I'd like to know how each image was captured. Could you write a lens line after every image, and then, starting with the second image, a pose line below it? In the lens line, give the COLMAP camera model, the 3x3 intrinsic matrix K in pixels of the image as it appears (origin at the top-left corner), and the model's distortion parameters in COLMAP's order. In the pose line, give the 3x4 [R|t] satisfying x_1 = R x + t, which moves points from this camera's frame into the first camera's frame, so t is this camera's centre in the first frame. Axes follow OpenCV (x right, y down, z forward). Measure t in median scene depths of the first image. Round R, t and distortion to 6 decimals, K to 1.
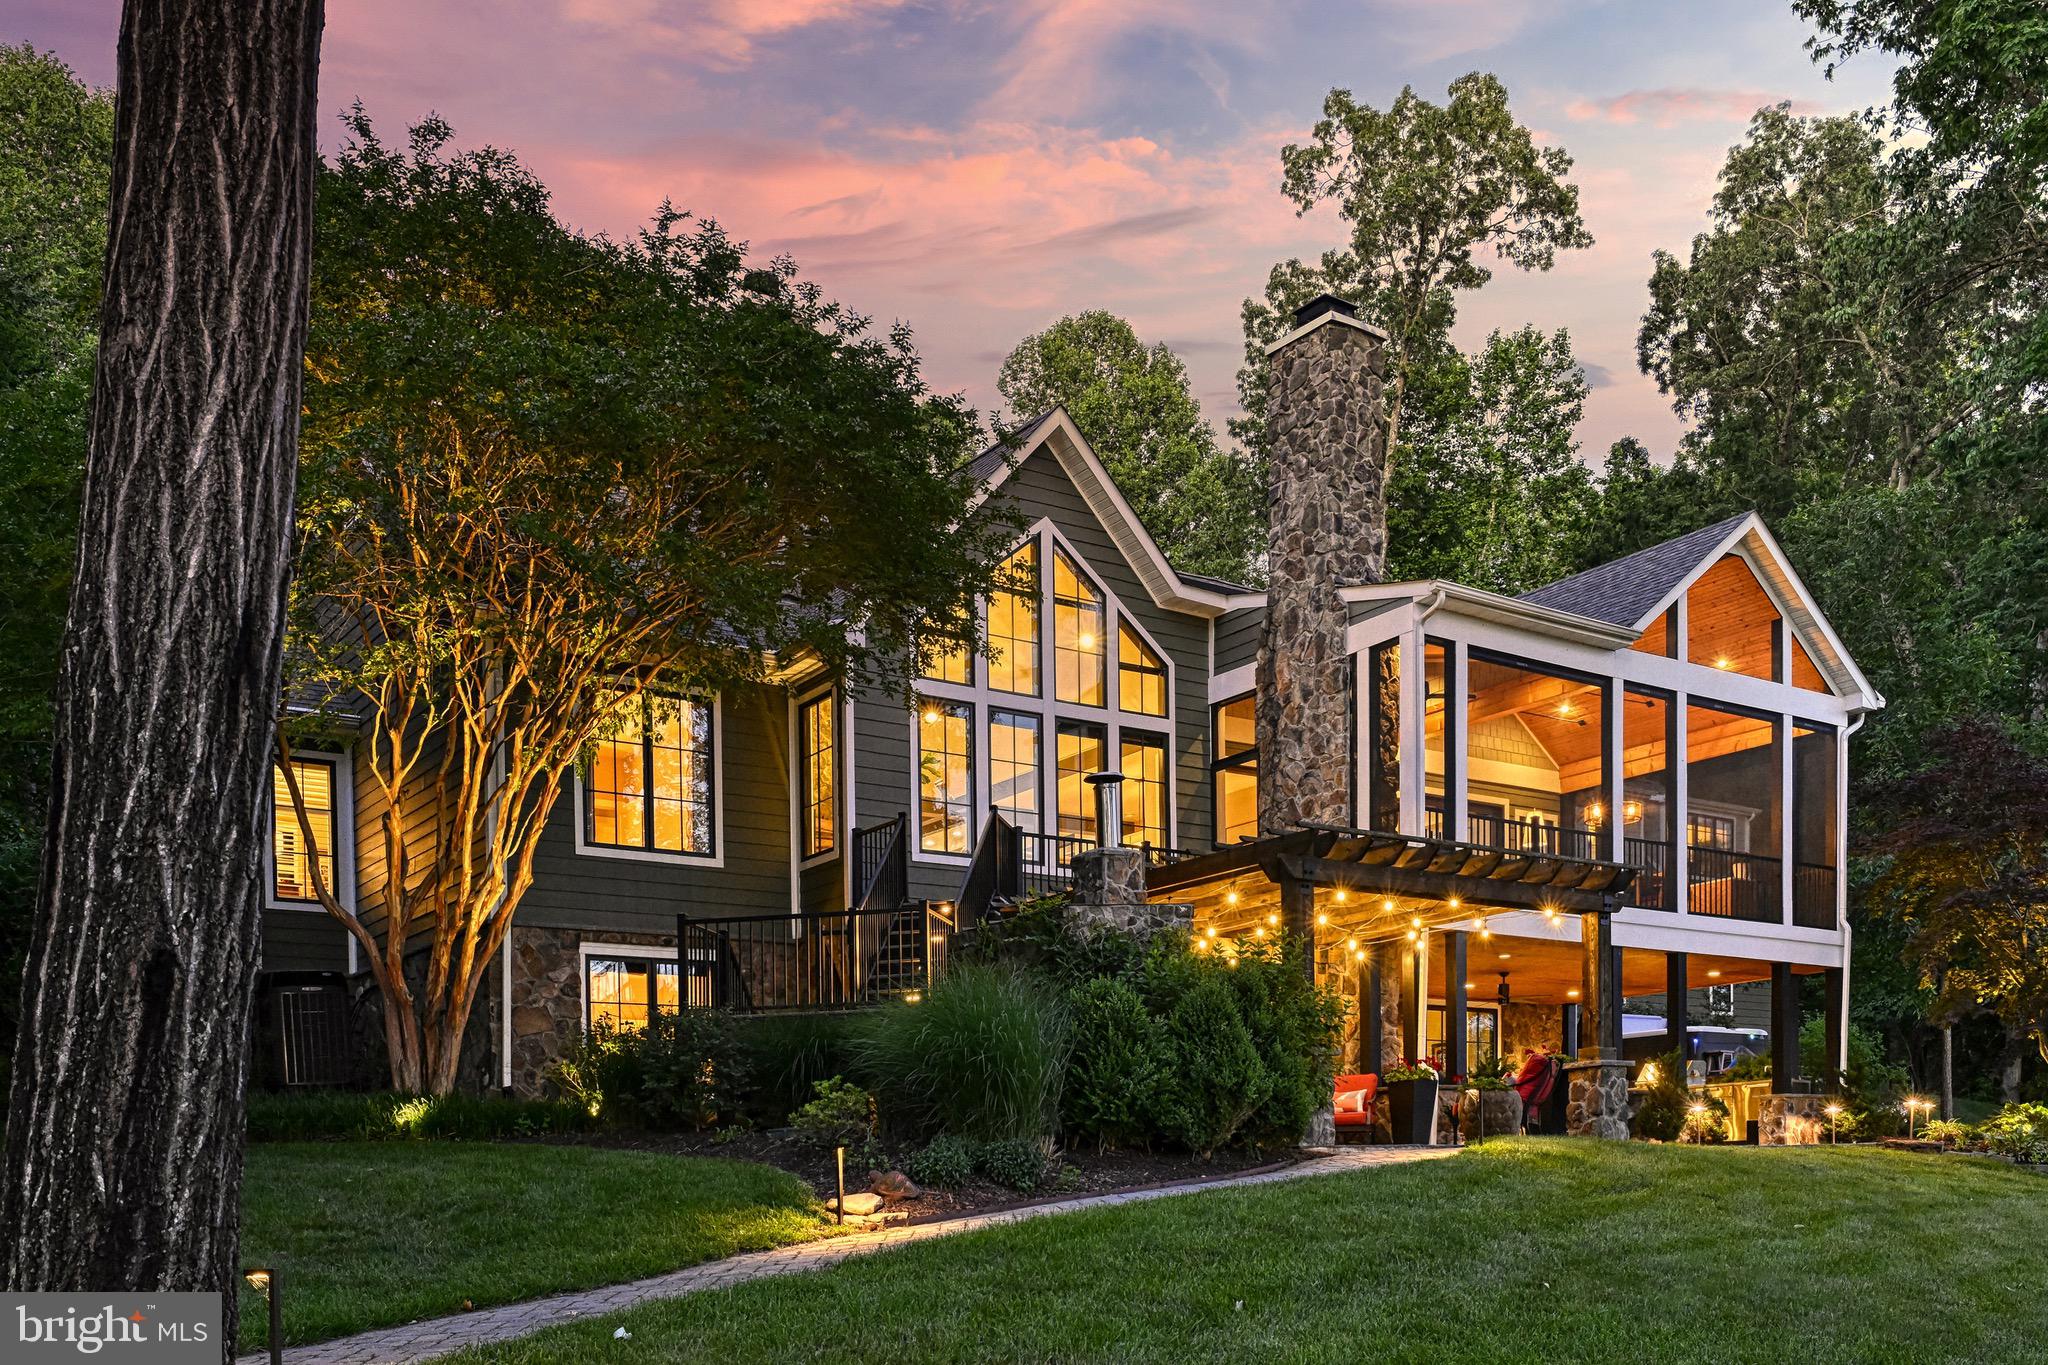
lens RADIAL K [[1863.4, 0, 1031.6], [0, 1863.4, 735.3], [0, 0, 1]] dist [0.037893, -0.112819]
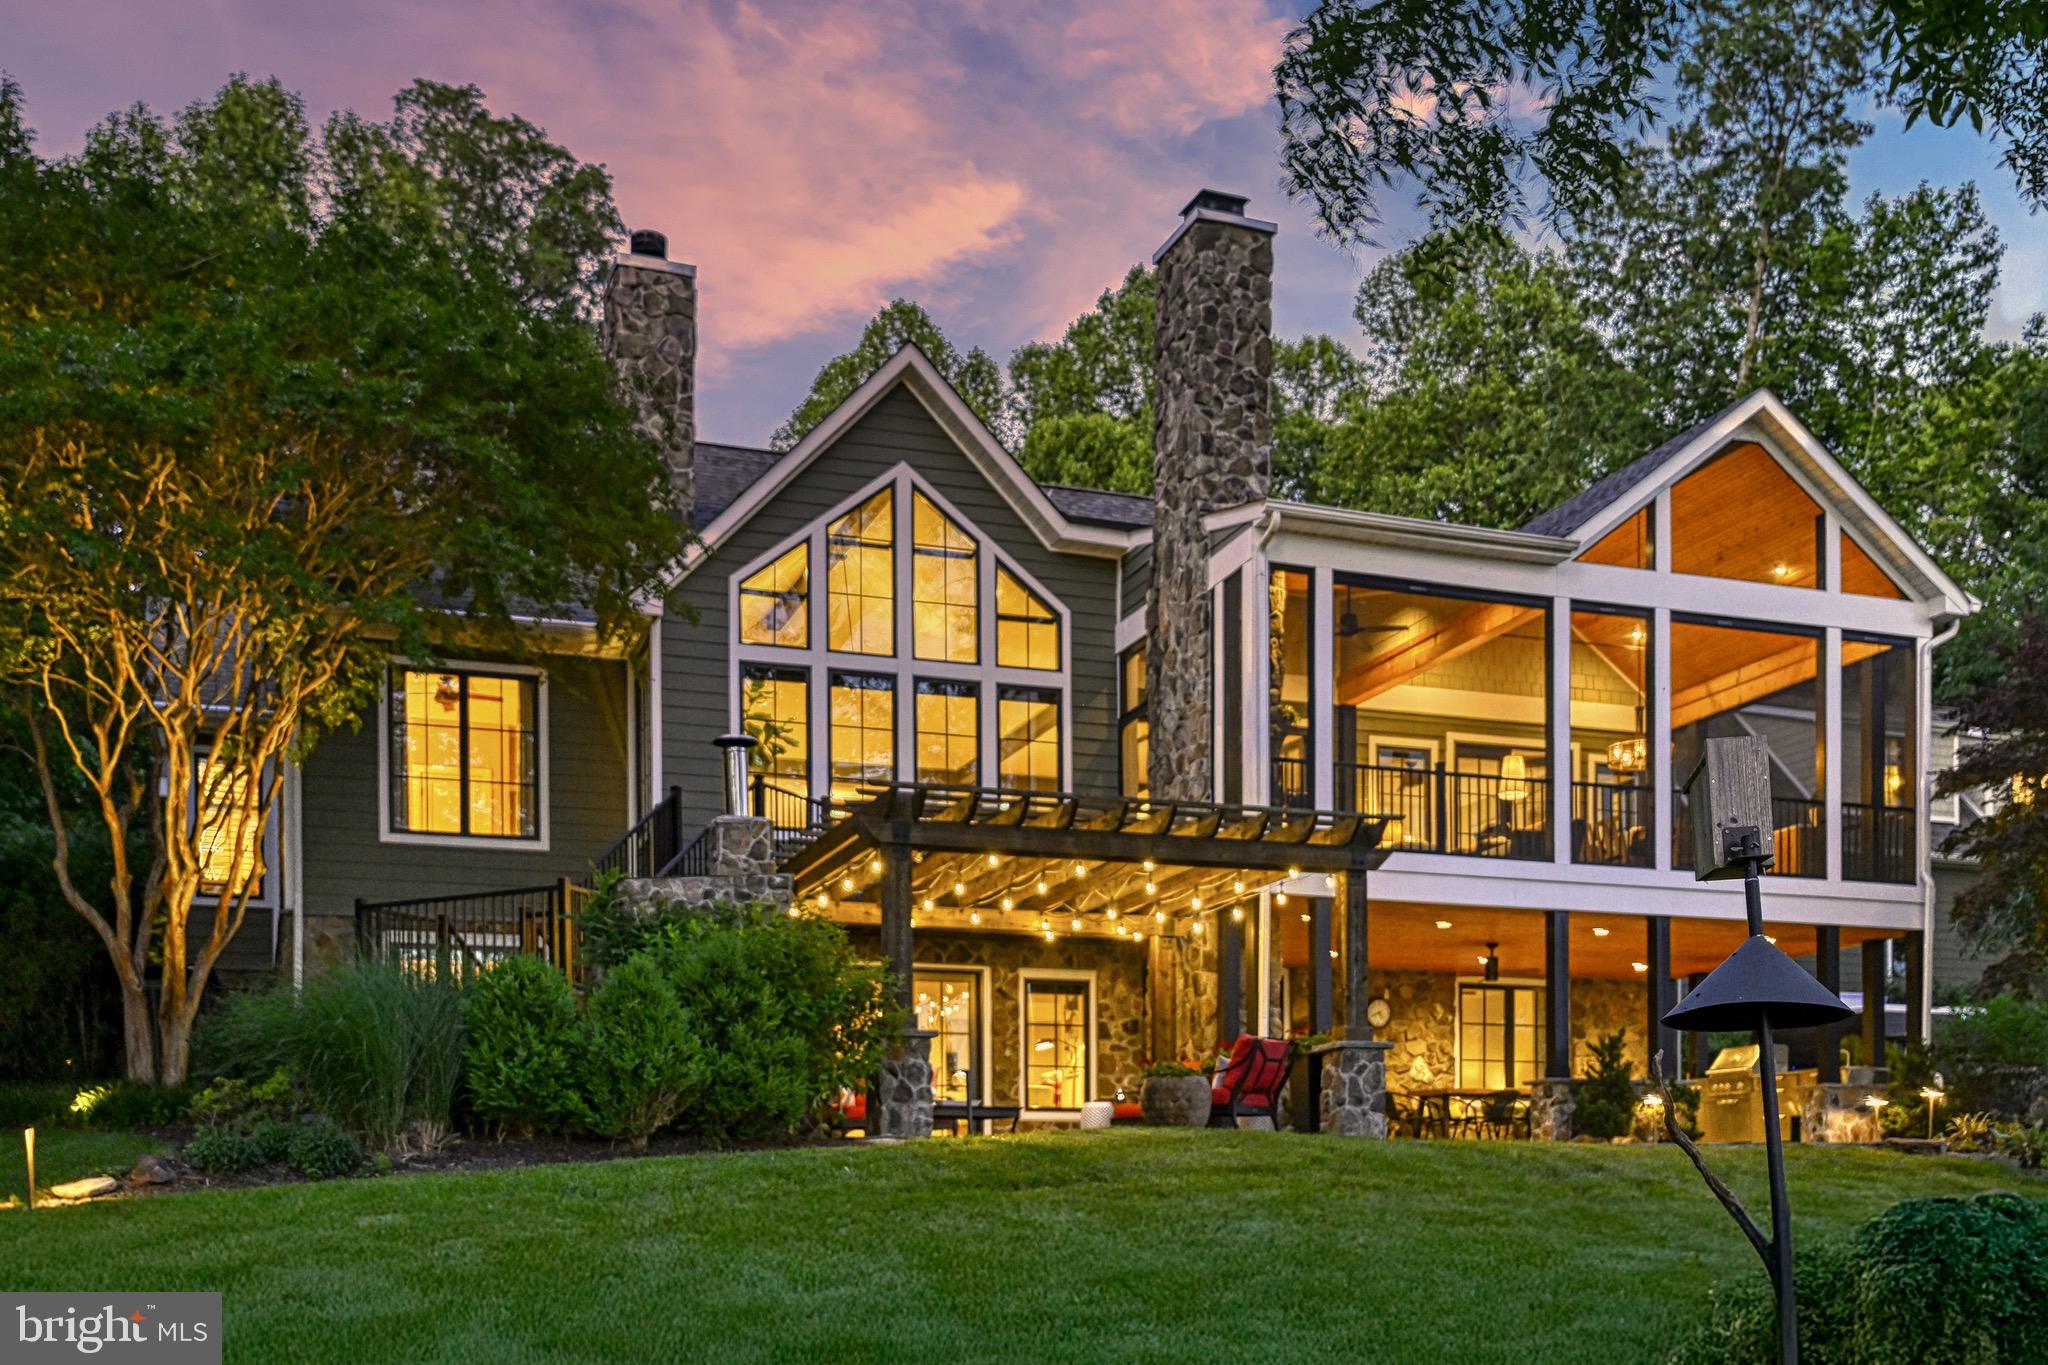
lens RADIAL K [[2015.4, 0, 1024.0], [0, 2015.4, 682.5], [0, 0, 1]] dist [0.003332, 0.006225]
pose [[0.966937, -0.051669, -0.249727, 0.306530], [0.048701, 0.998650, -0.018053, 0.013280], [0.250322, 0.005294, 0.968148, 0.044241]]
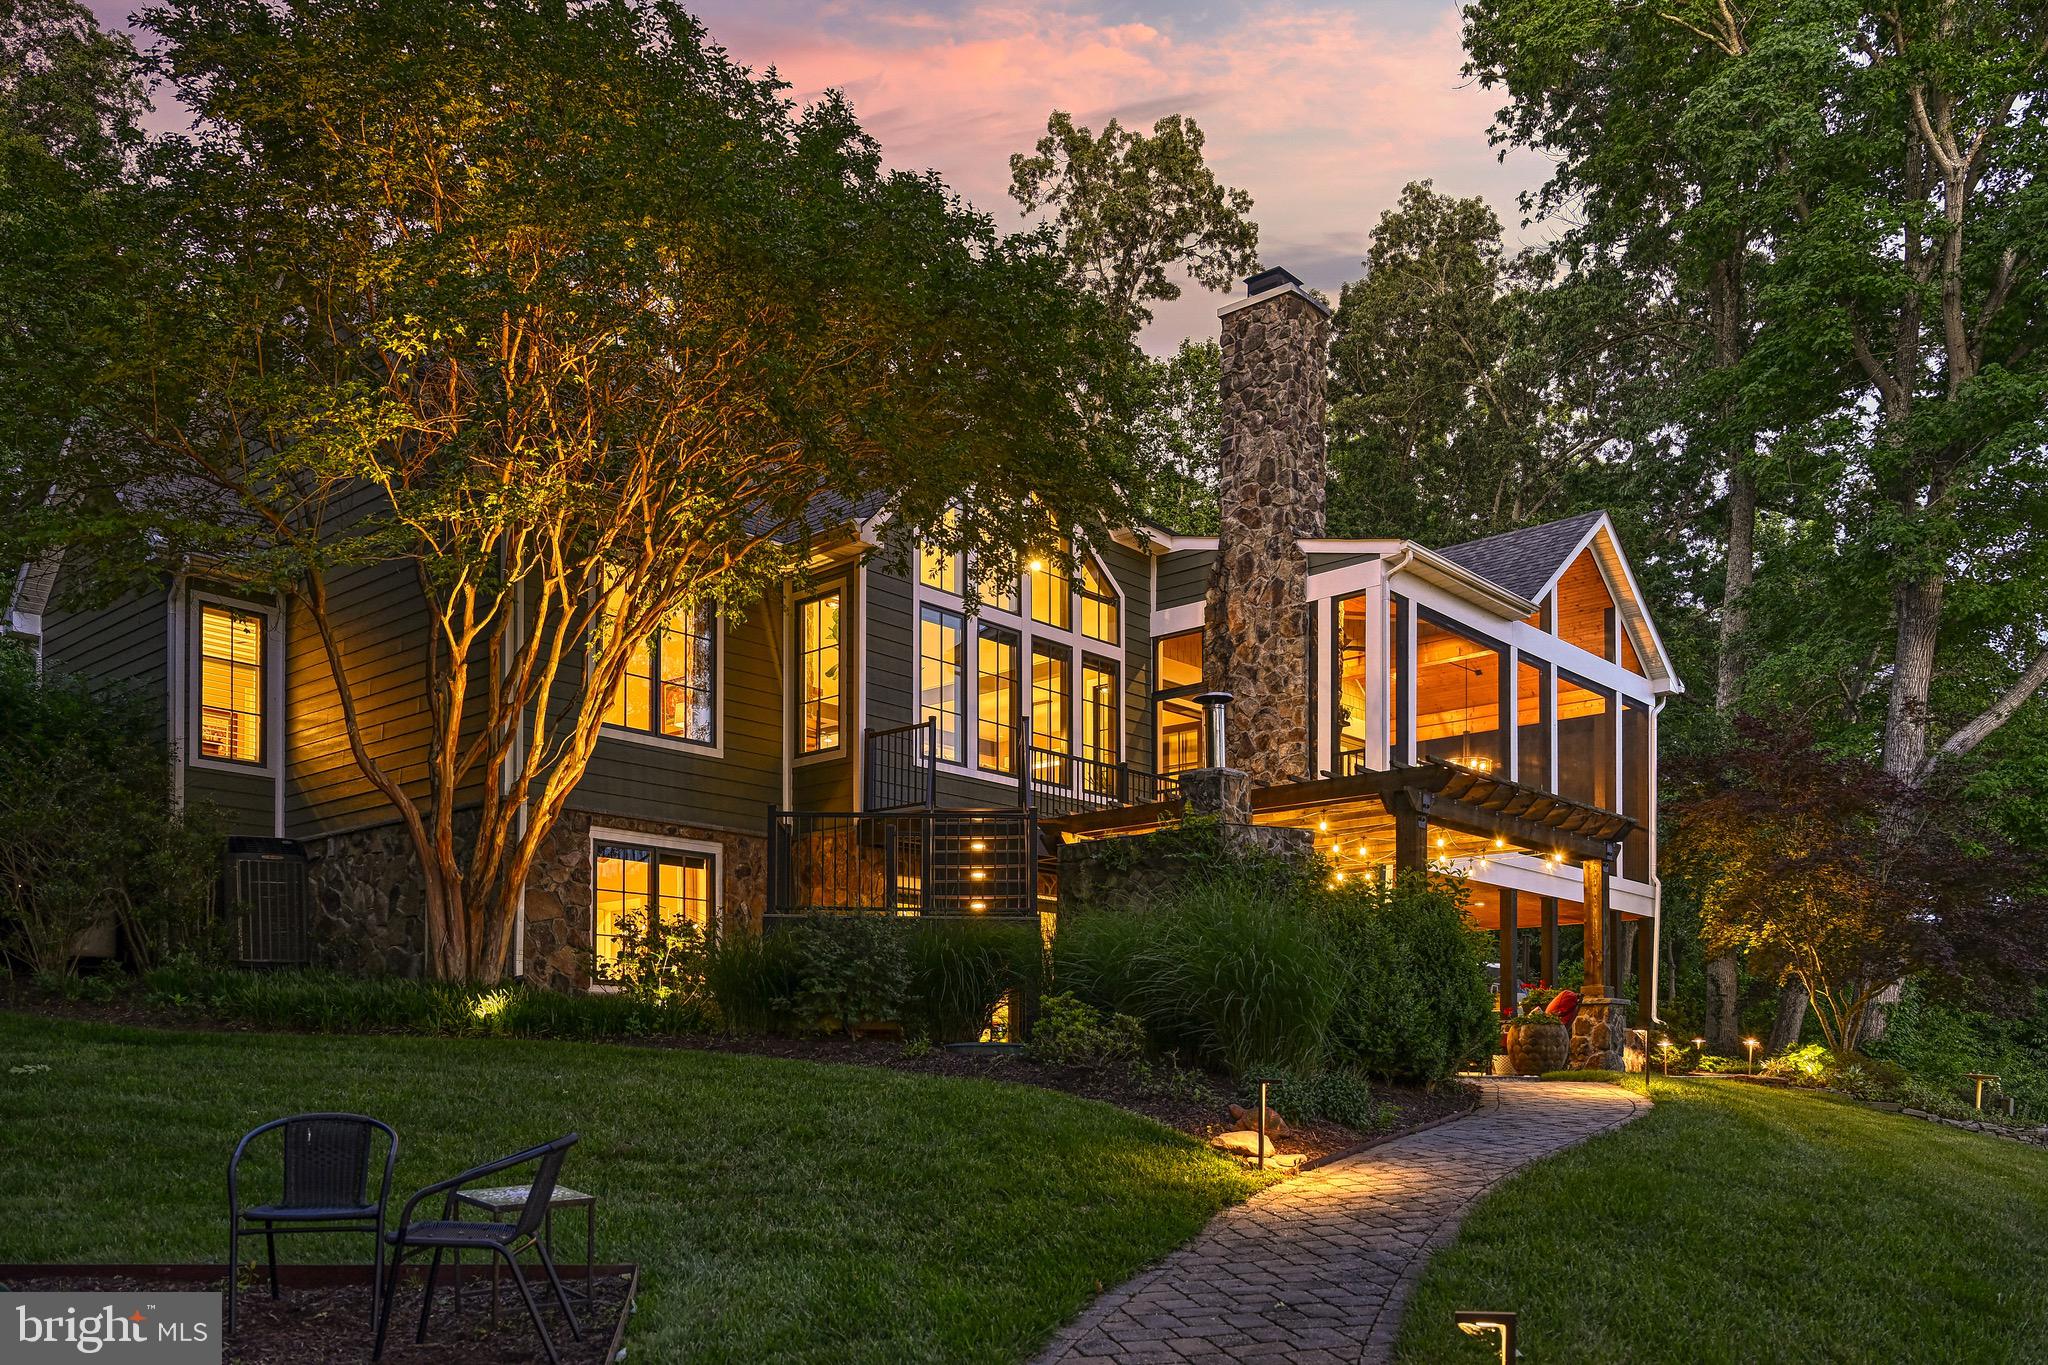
lens RADIAL K [[1646.8, 0, 1016.2], [0, 1646.8, 644.6], [0, 0, 1]] dist [-0.005823, 0.002148]
pose [[0.972632, 0.087960, 0.215057, -0.184276], [-0.084526, 0.996104, -0.025132, 0.018009], [-0.216430, 0.006266, 0.976278, 0.111855]]
